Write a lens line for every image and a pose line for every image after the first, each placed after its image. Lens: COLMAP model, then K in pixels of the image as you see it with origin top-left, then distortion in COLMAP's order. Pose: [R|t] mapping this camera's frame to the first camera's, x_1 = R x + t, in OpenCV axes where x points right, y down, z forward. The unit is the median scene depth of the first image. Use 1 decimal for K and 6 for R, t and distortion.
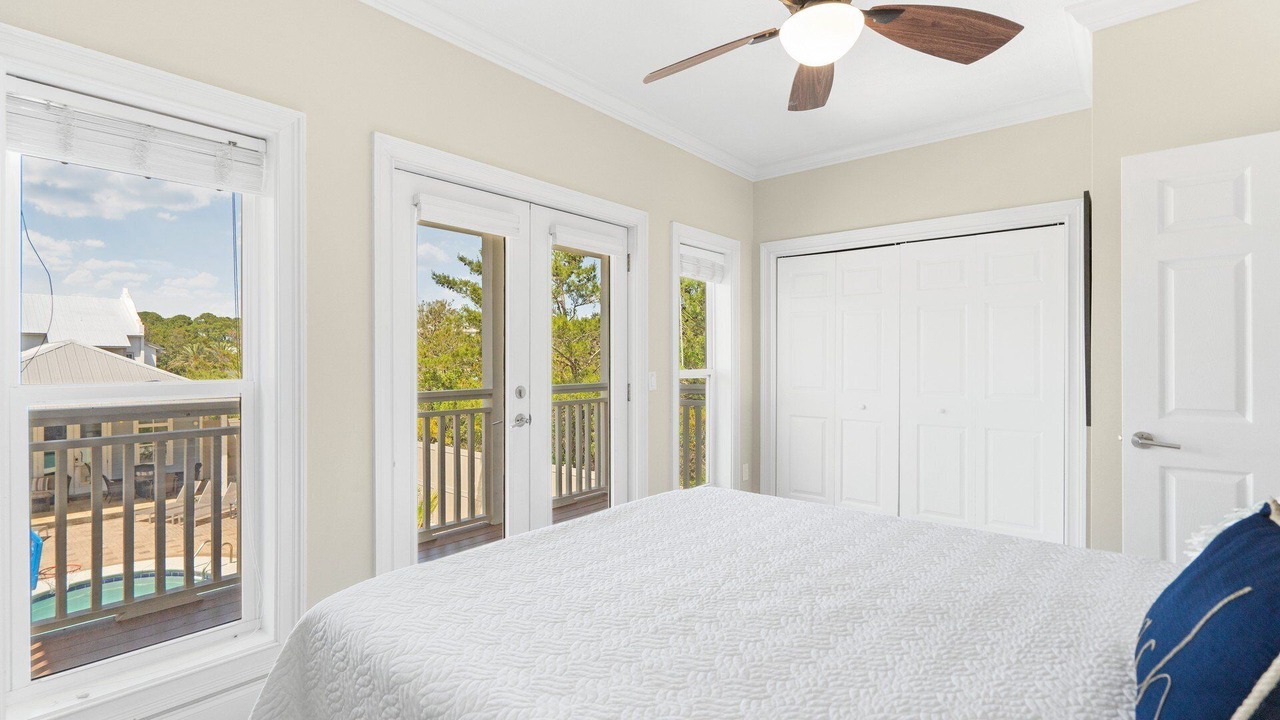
lens RADIAL K [[658.1, 0, 640.4], [0, 658.1, 362.5], [0, 0, 1]] dist [0.002777, 0.000795]
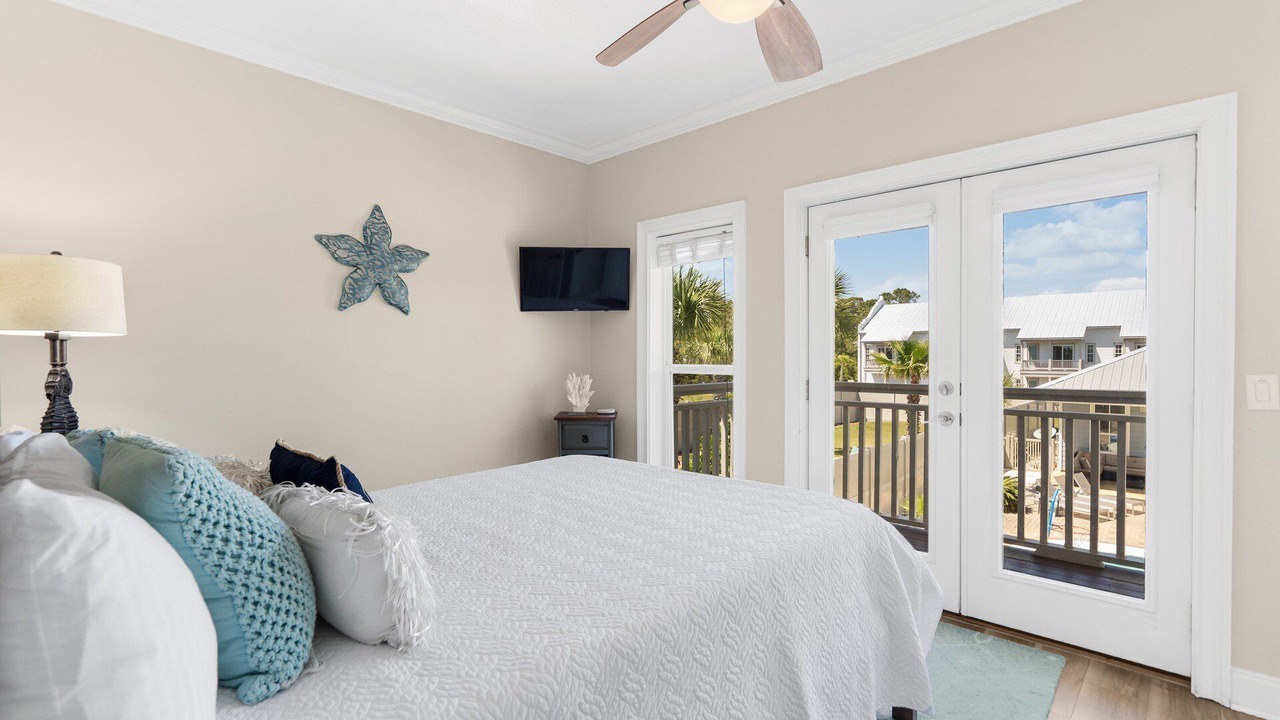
lens RADIAL K [[520.5, 0, 633.3], [0, 520.5, 358.4], [0, 0, 1]] dist [-0.000996, 0.000001]
pose [[-0.051279, 0.013439, -0.998594, 0.238450], [0.002456, 0.999908, 0.013330, -0.005228], [0.998681, -0.001769, -0.051308, 0.255684]]
